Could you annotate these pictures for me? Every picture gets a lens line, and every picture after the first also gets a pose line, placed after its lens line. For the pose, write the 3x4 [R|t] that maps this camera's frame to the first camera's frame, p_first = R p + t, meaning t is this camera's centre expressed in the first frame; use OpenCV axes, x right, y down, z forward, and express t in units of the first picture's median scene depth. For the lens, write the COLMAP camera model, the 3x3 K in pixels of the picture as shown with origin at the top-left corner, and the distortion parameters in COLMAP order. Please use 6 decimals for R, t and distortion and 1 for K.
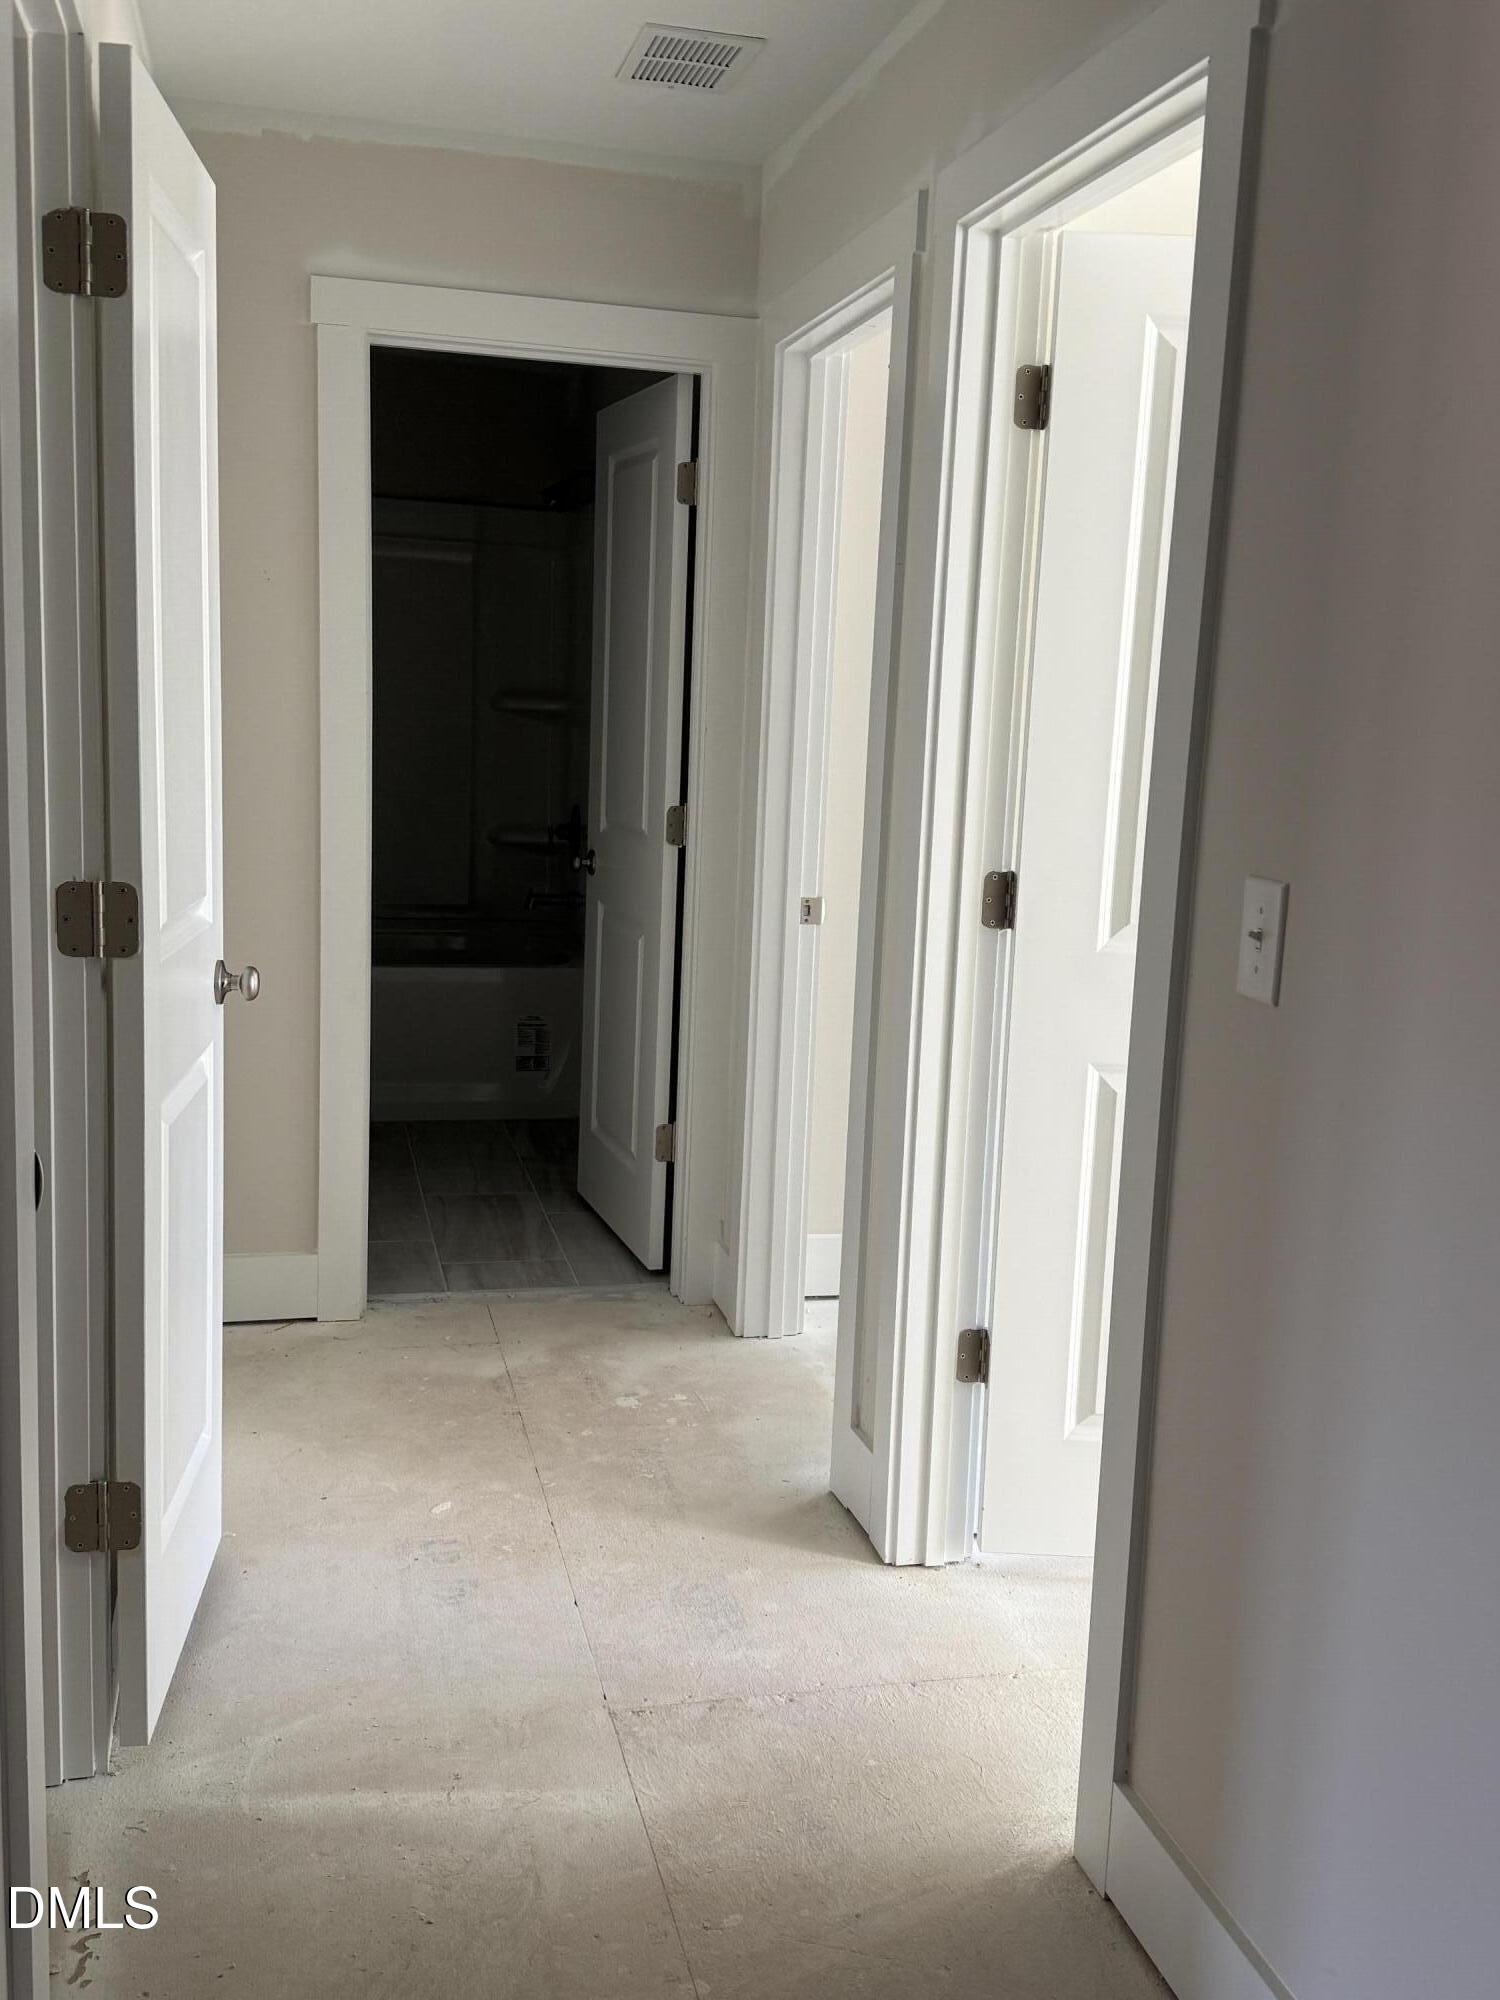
lens RADIAL K [[1908.3, 0, 773.0], [0, 1908.3, 997.9], [0, 0, 1]] dist [0.092989, -0.011362]
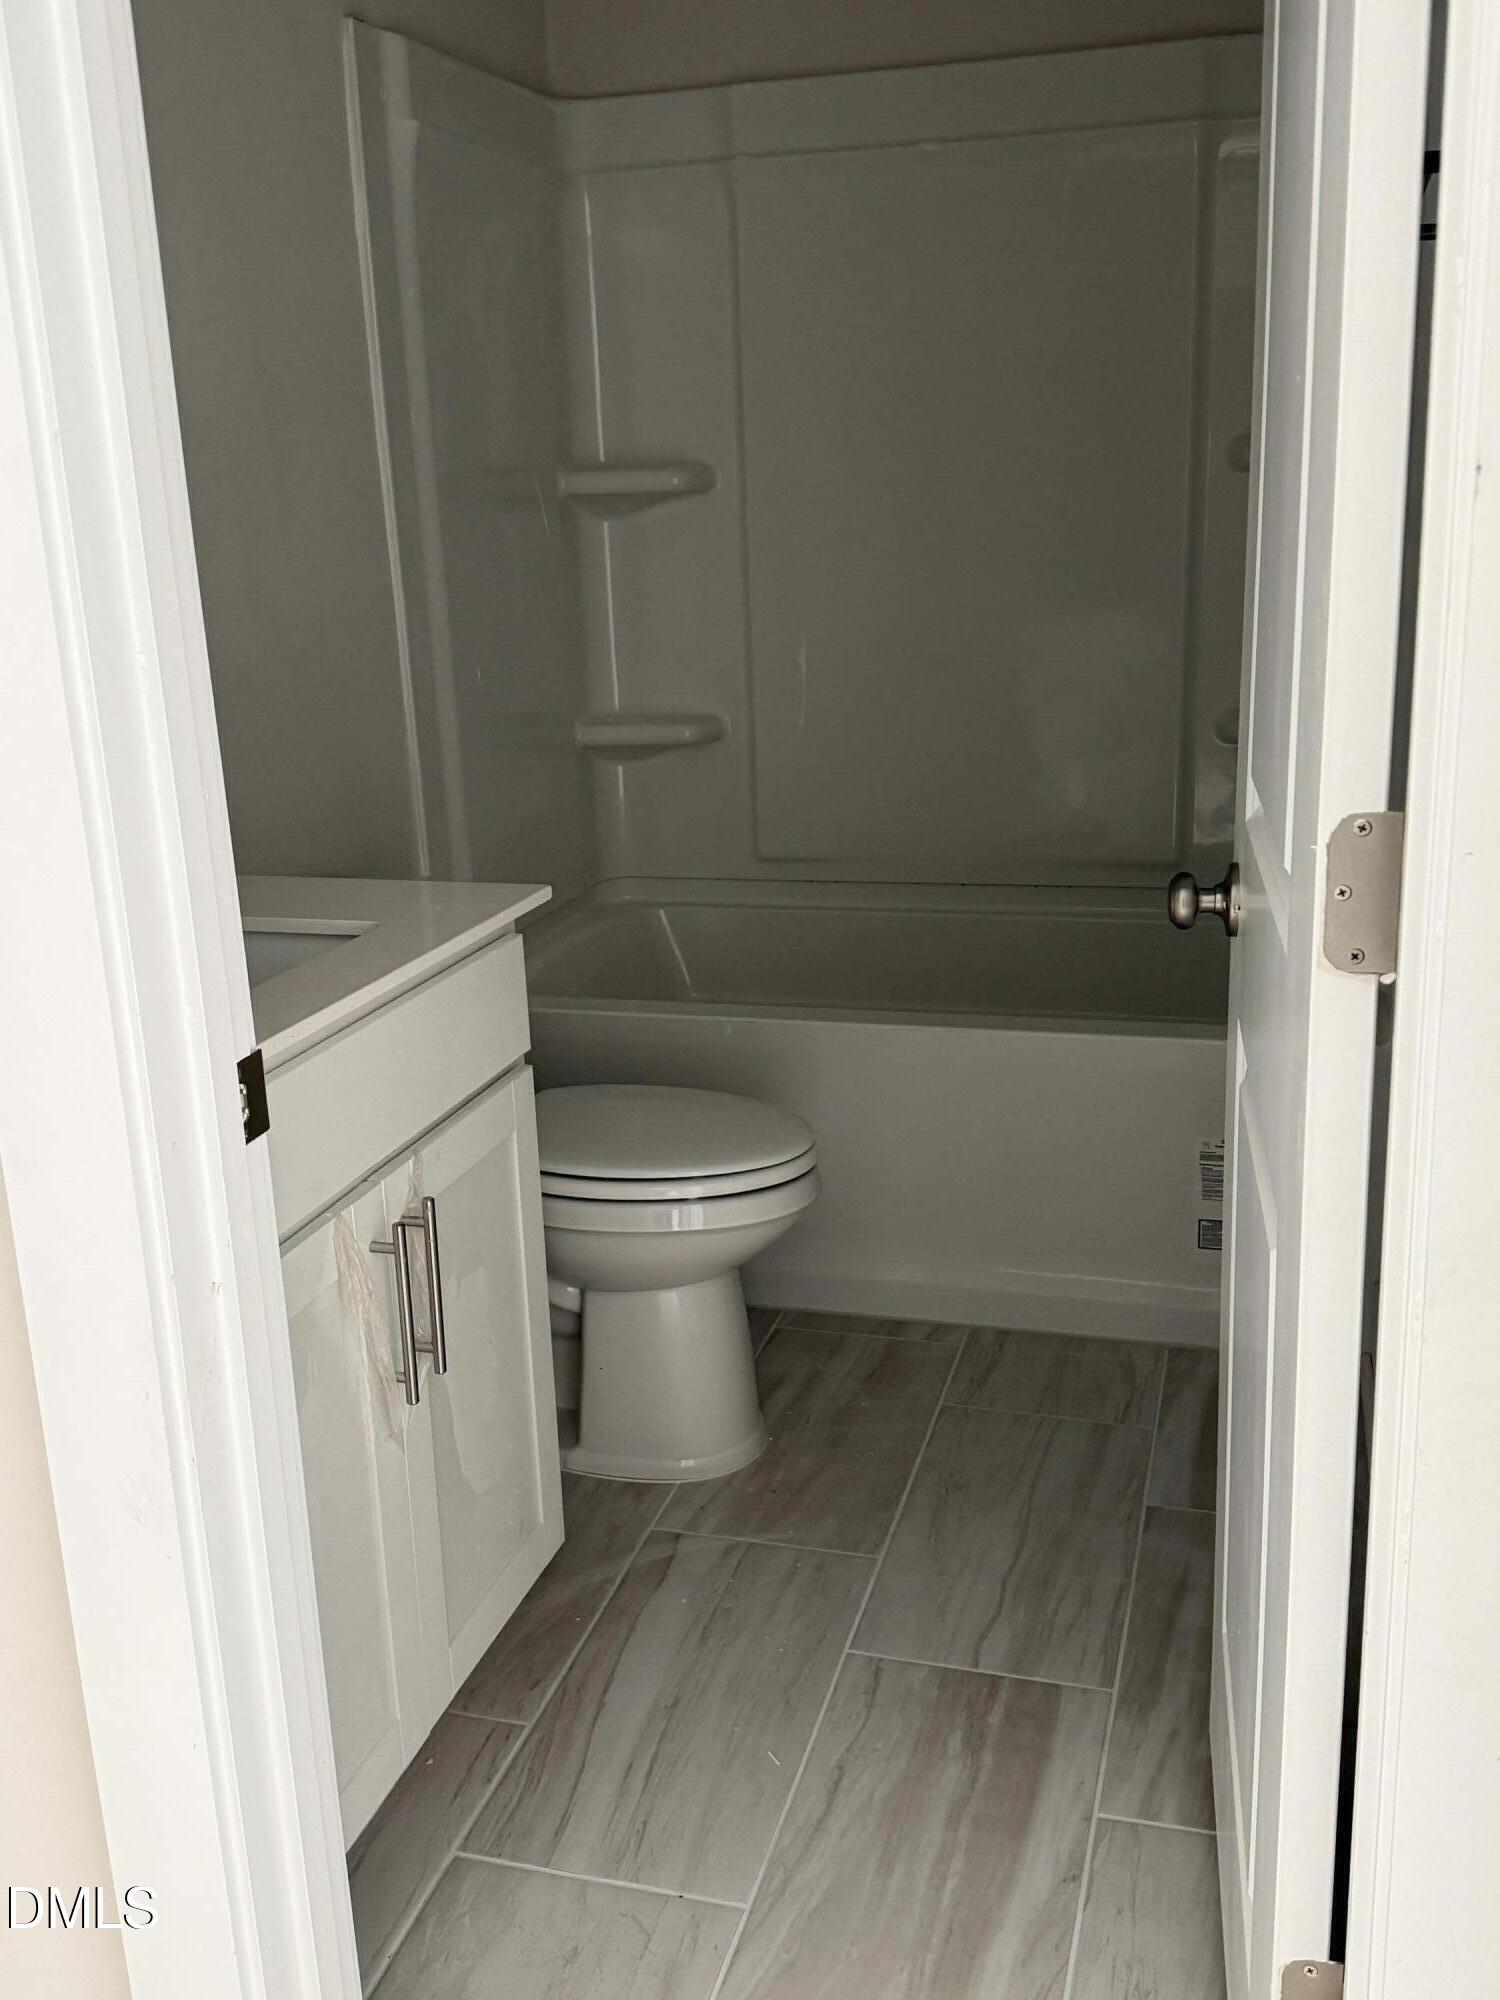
lens RADIAL K [[1908.3, 0, 773.0], [0, 1908.3, 997.9], [0, 0, 1]] dist [0.092989, -0.011362]
pose [[0.866321, 0.063444, -0.495442, 0.005997], [-0.007341, 0.993410, 0.114376, -0.092175], [0.499433, -0.095449, 0.861078, 0.658075]]
